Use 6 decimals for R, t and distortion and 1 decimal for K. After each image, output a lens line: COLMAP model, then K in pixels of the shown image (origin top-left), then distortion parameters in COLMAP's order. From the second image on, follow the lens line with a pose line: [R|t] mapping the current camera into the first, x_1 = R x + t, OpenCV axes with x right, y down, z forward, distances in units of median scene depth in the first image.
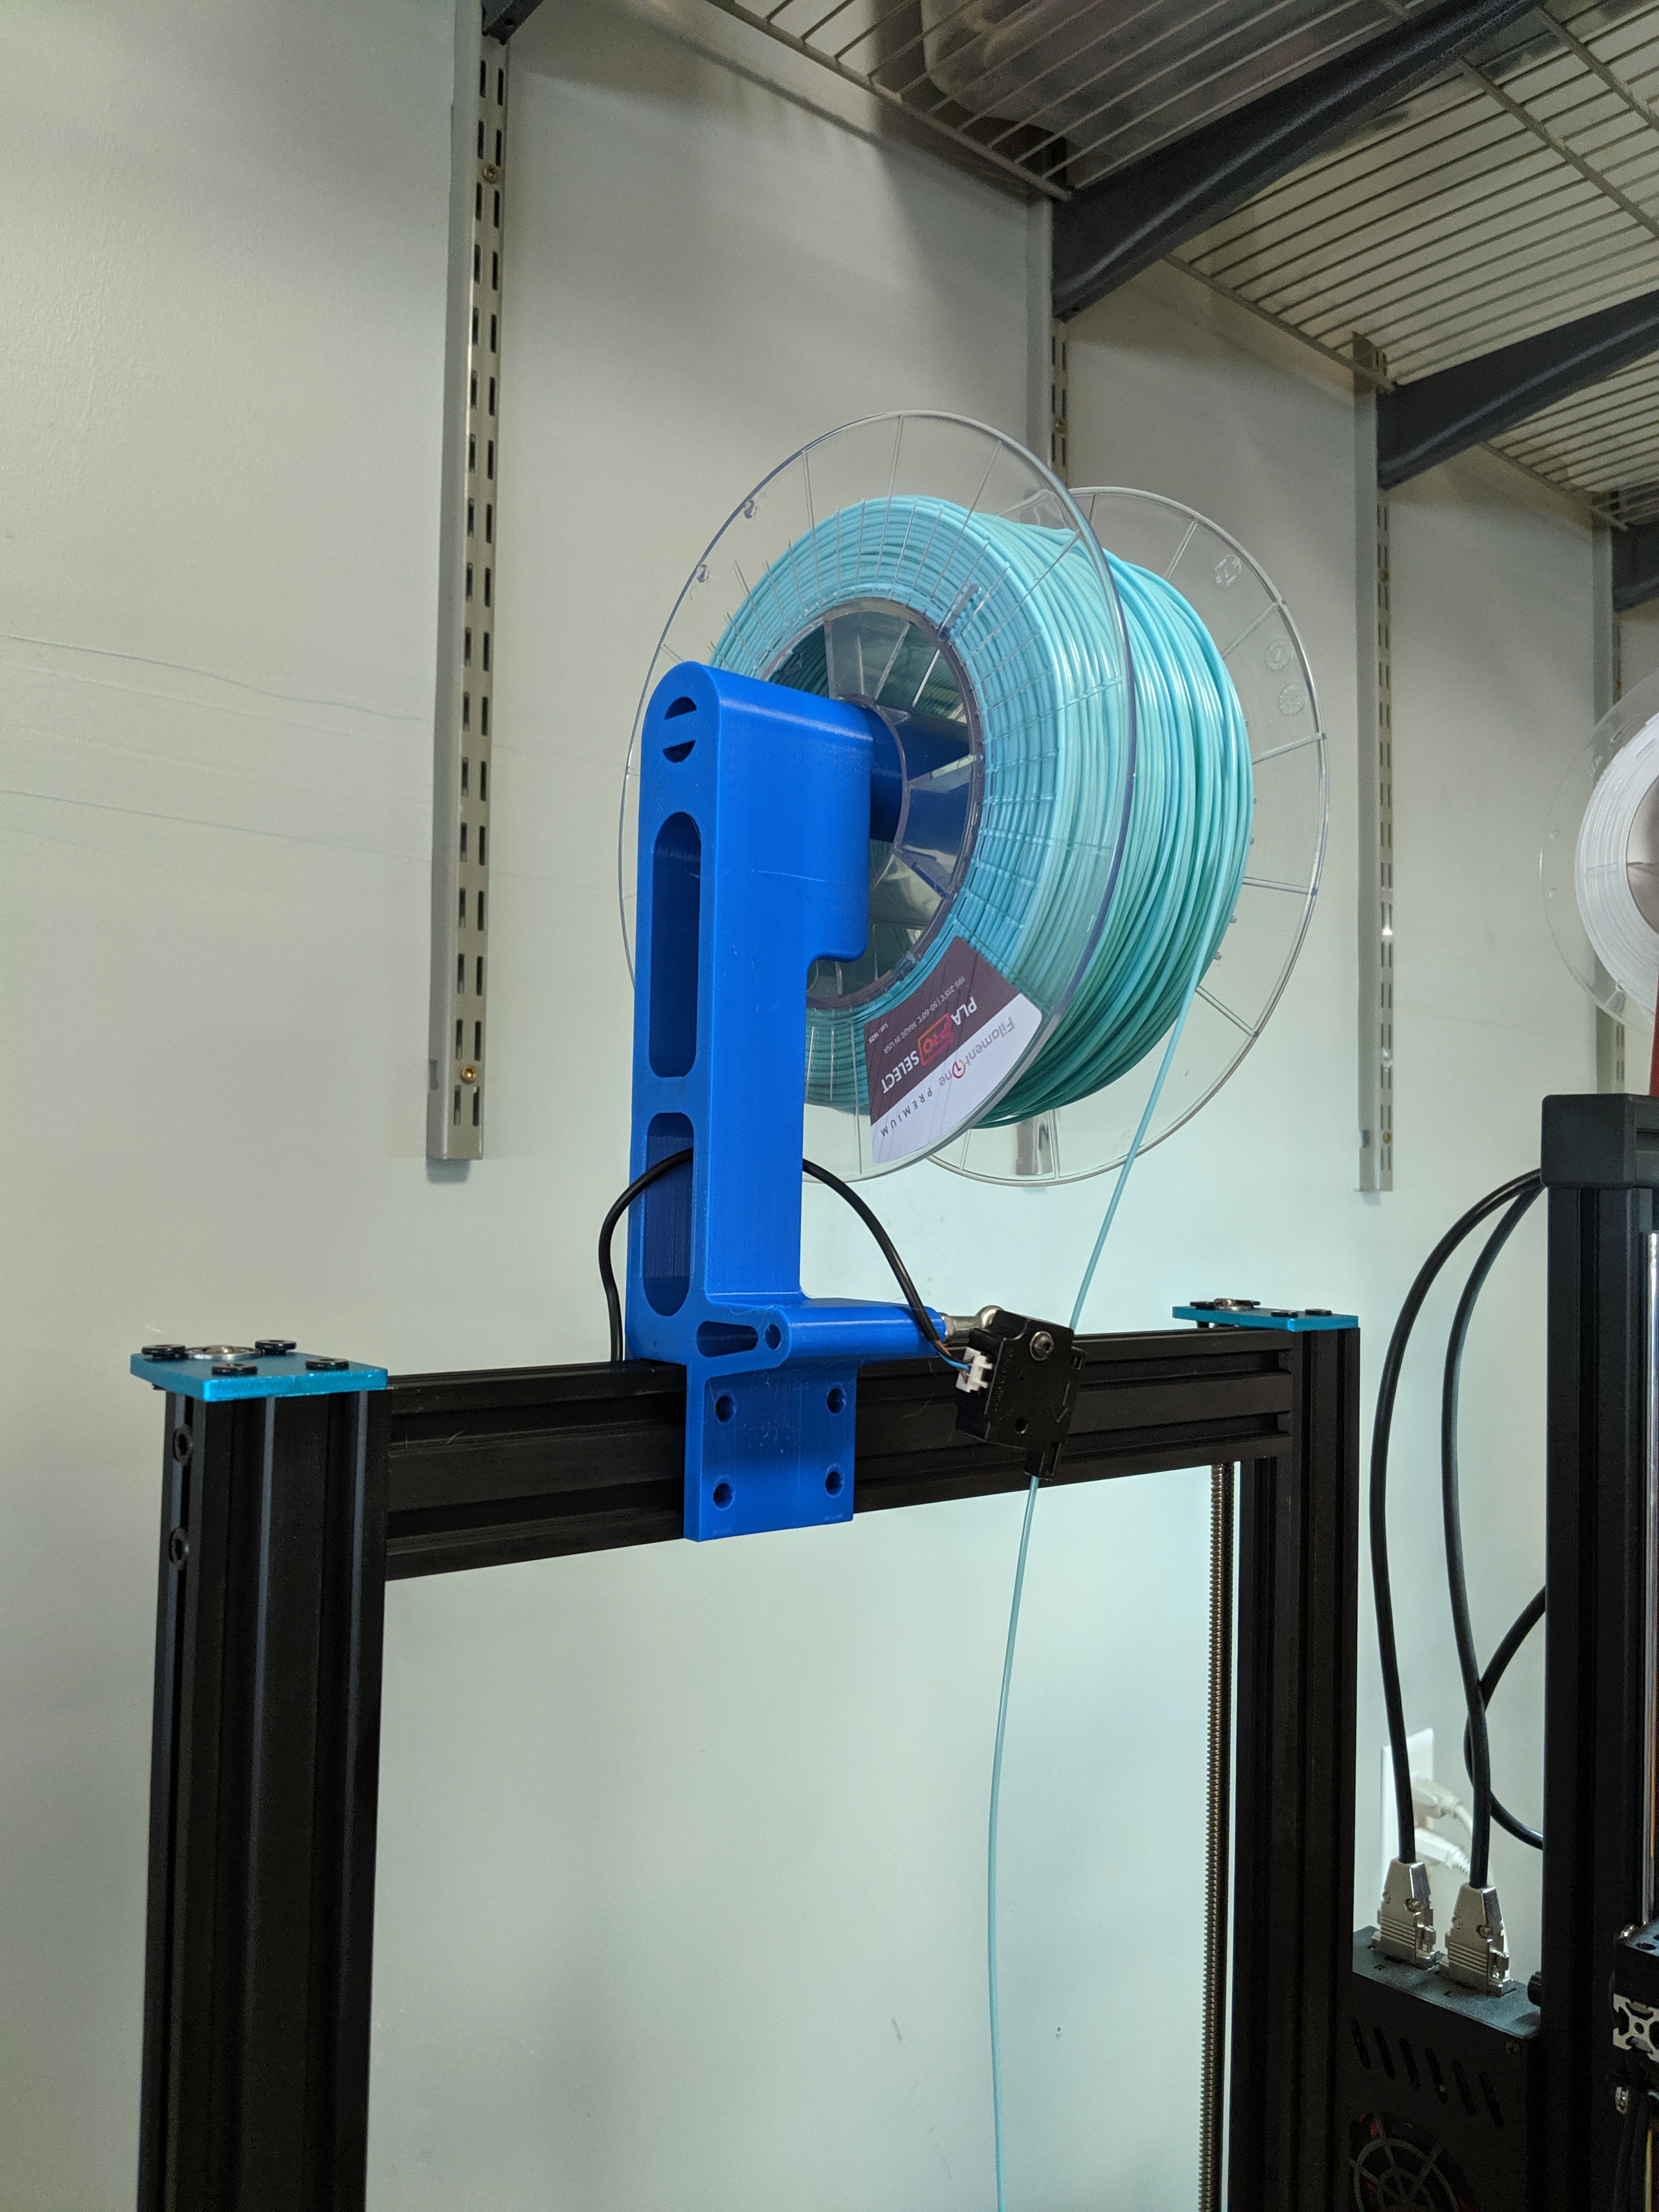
lens RADIAL K [[1816.5, 0, 829.5], [0, 1816.5, 1106.0], [0, 0, 1]] dist [-0.001234, -0.011799]
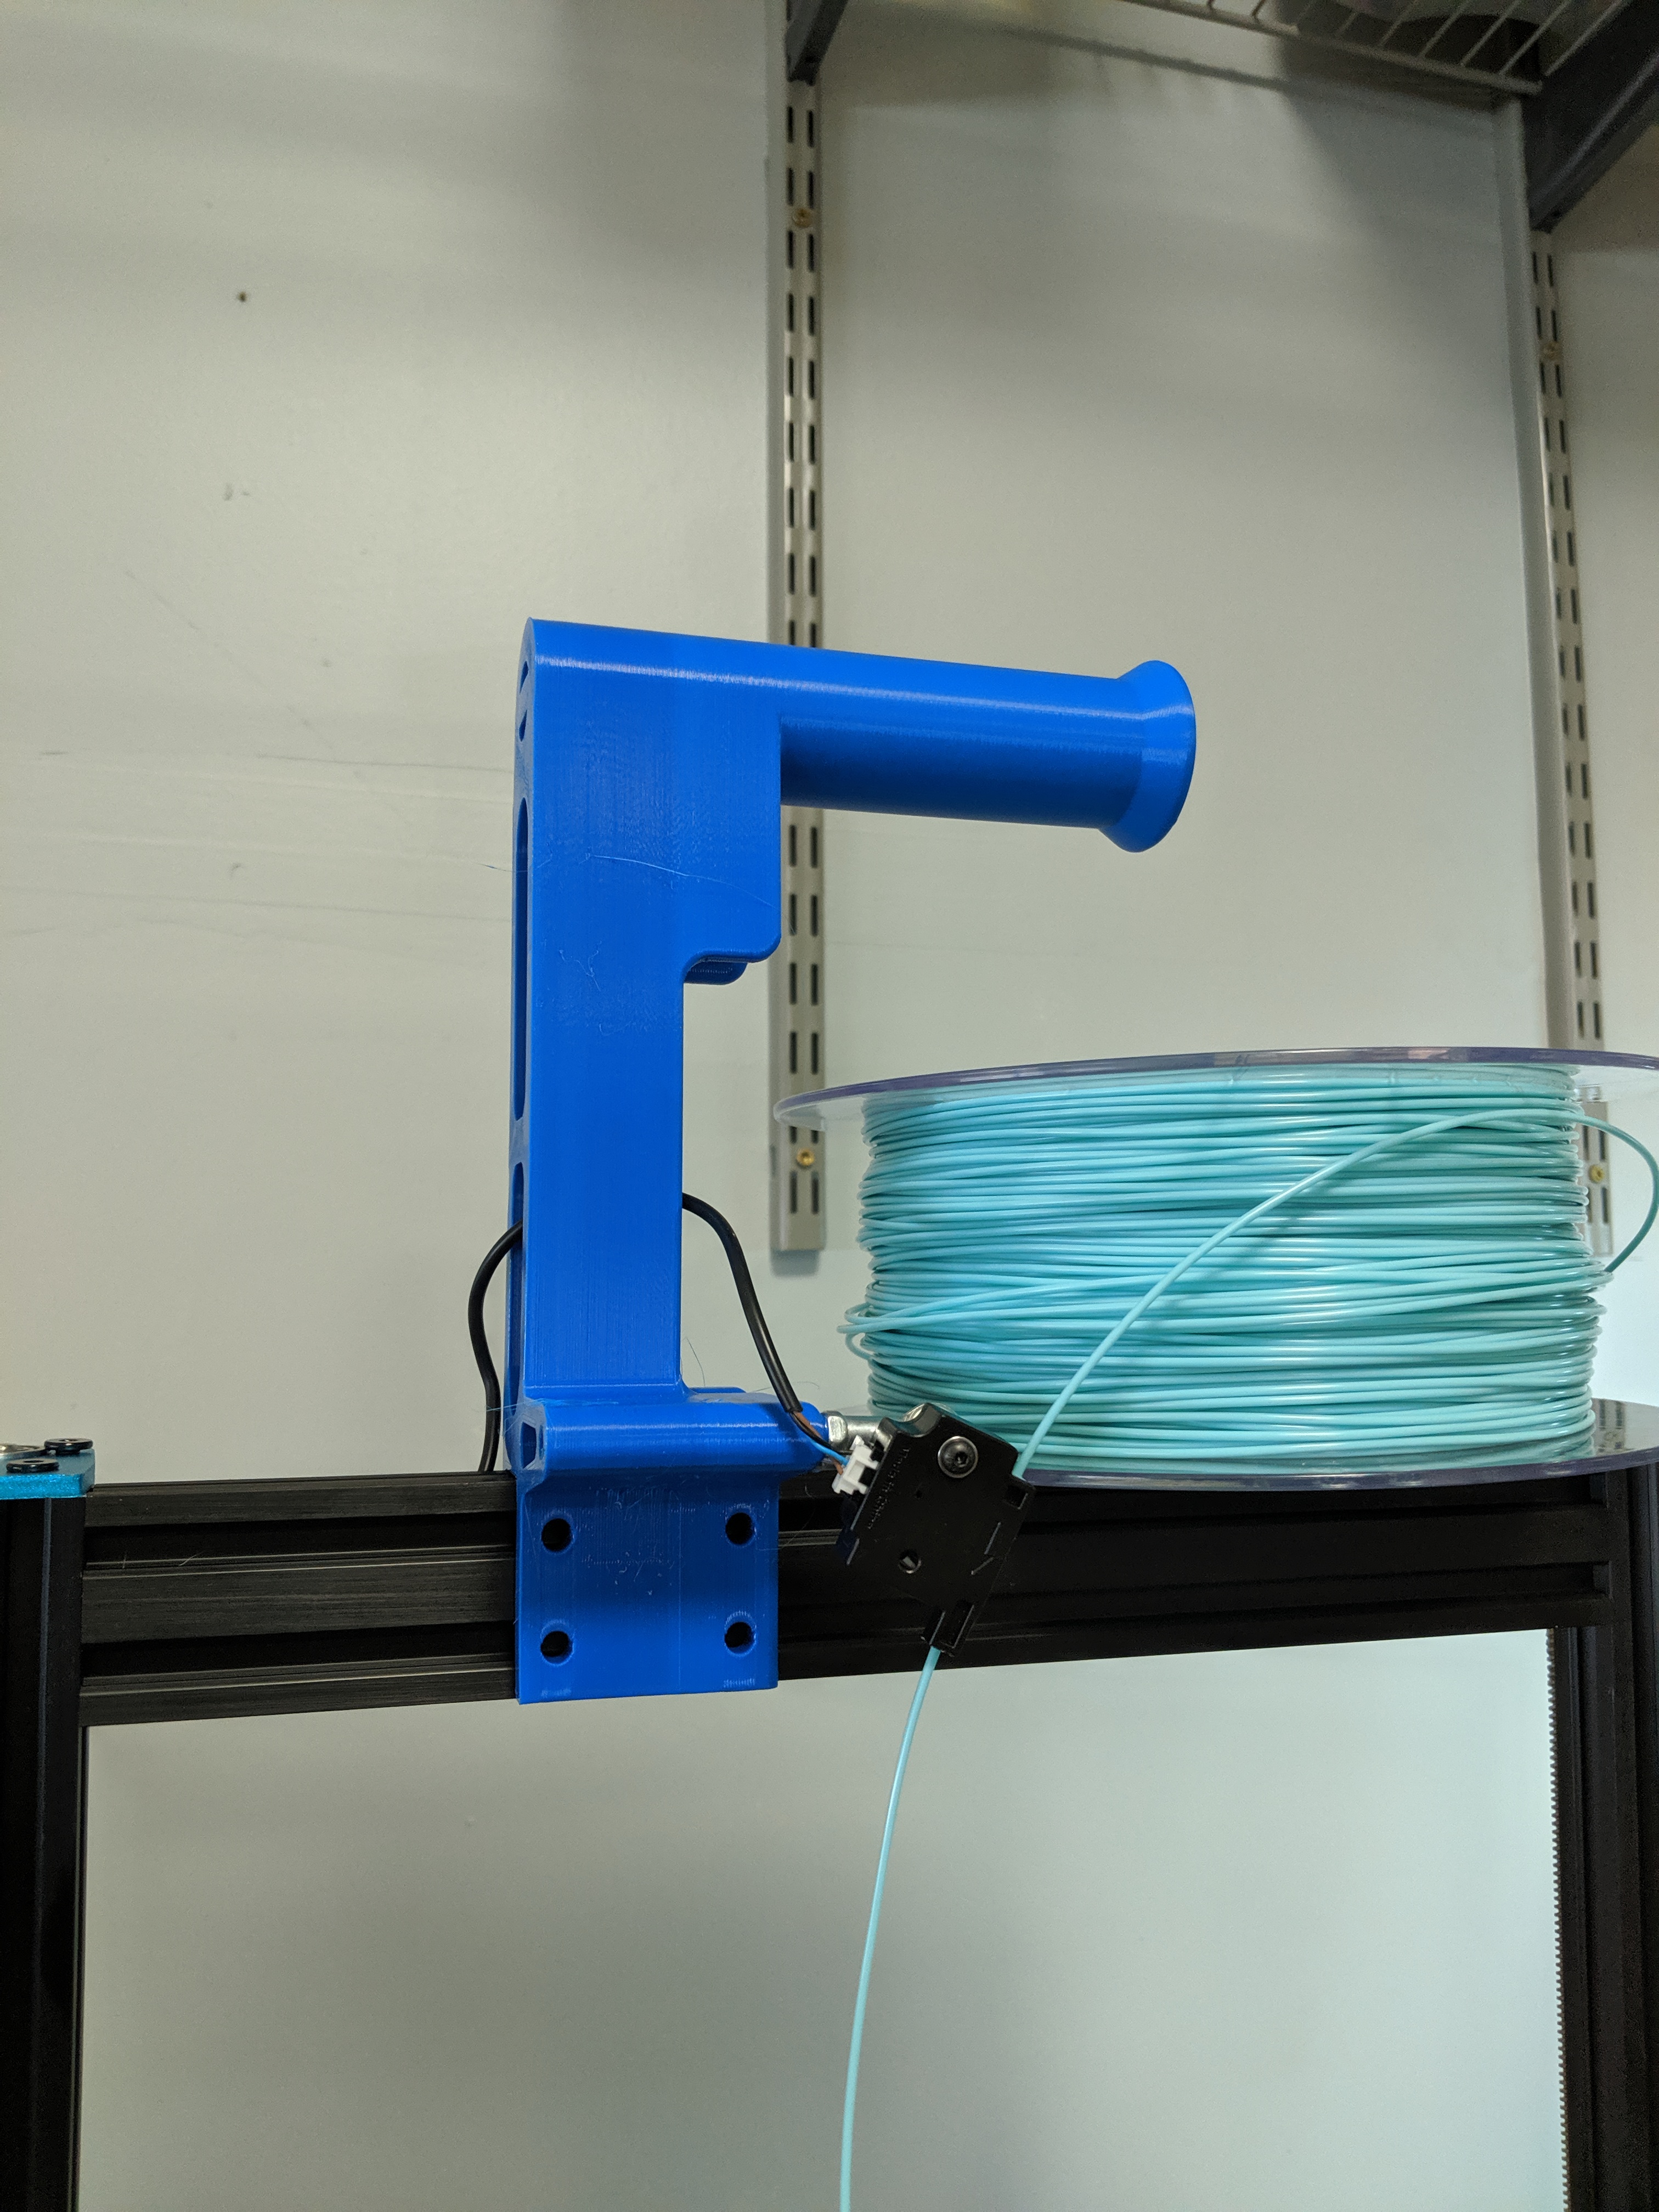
lens RADIAL K [[1816.5, 0, 829.5], [0, 1816.5, 1106.0], [0, 0, 1]] dist [-0.001234, -0.011799]
pose [[0.911232, -0.065399, -0.406669, 0.184170], [0.040646, 0.996773, -0.069220, 0.019963], [0.409884, 0.046546, 0.910949, 0.154752]]
